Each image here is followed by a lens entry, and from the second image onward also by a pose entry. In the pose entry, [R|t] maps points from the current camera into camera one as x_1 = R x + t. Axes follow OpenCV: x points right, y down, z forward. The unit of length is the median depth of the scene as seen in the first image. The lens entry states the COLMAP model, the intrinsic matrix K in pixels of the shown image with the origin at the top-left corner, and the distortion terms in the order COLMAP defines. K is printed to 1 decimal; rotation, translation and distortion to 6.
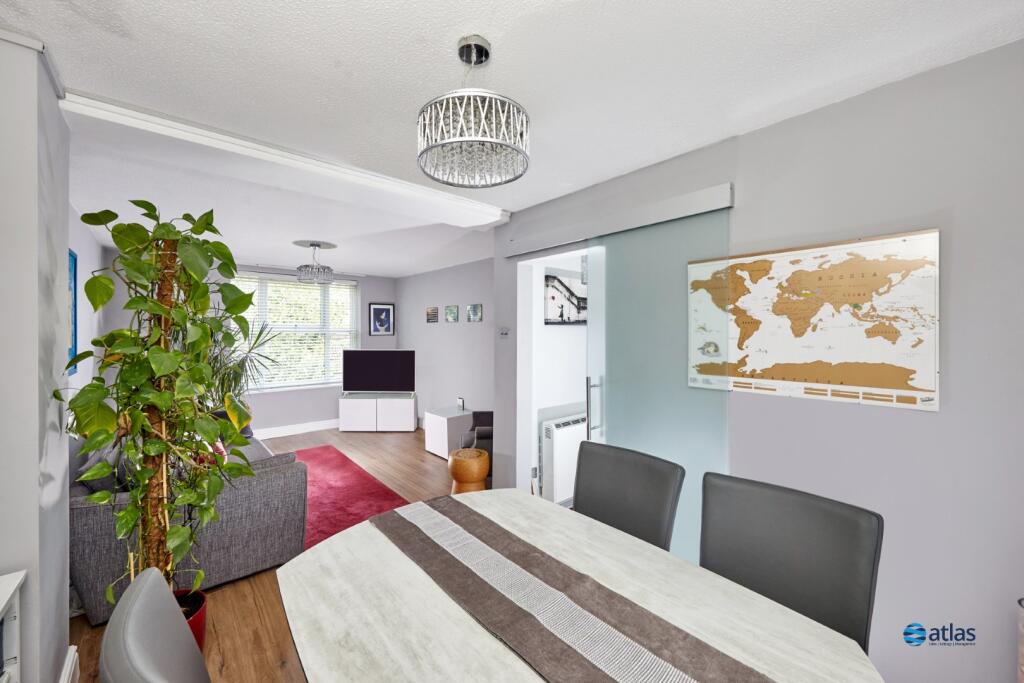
lens RADIAL K [[393.0, 0, 493.4], [0, 393.0, 333.5], [0, 0, 1]] dist [0.000673, 0.000014]
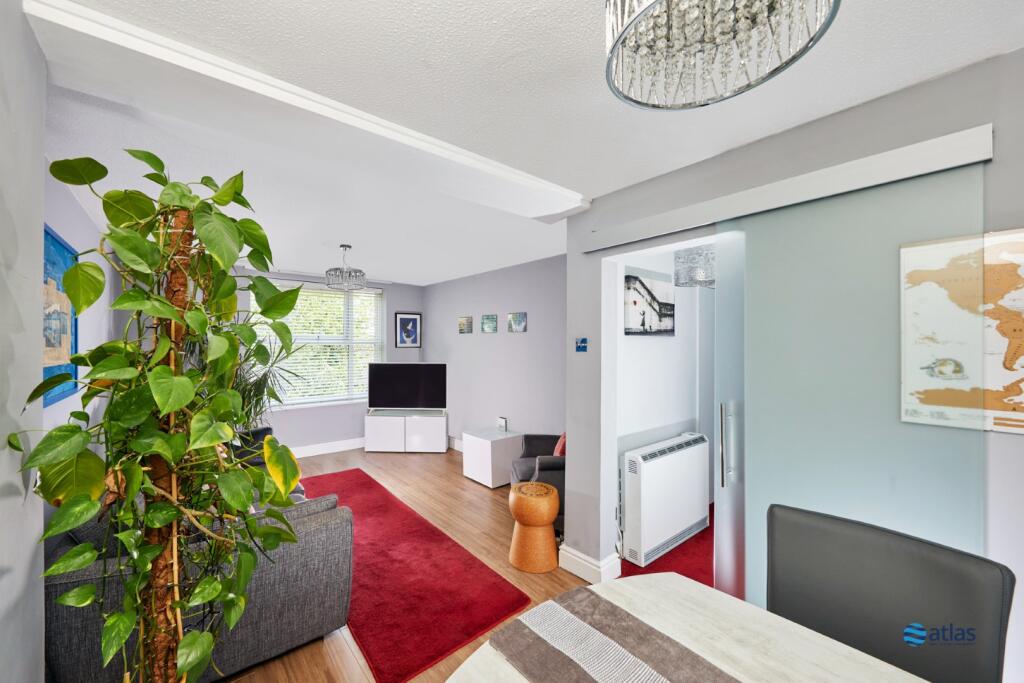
lens RADIAL K [[392.1, 0, 488.9], [0, 392.1, 343.6], [0, 0, 1]] dist [-0.001994, -0.000173]
pose [[0.999505, -0.000665, -0.031453, -0.136828], [0.000563, 0.999995, -0.003239, -0.001717], [0.031455, 0.003220, 0.999500, 0.170491]]
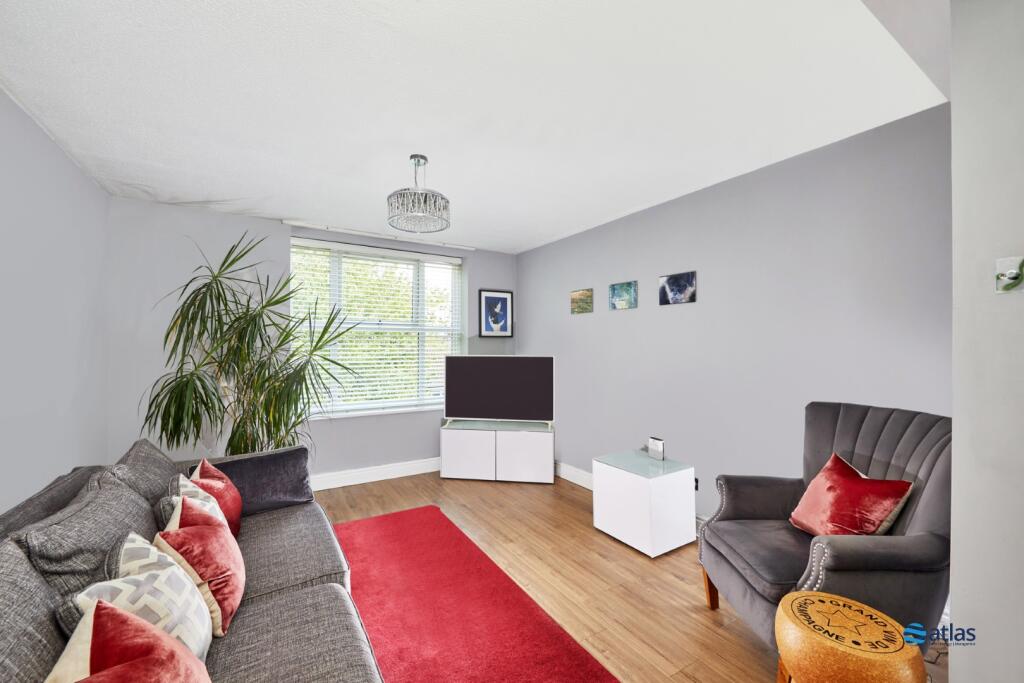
lens RADIAL K [[411.5, 0, 509.8], [0, 411.5, 347.0], [0, 0, 1]] dist [-0.000214, -0.000027]
pose [[0.989471, -0.000713, -0.144730, -0.327398], [-0.000152, 0.999982, -0.005968, 0.057680], [0.144731, 0.005927, 0.989453, 0.606646]]
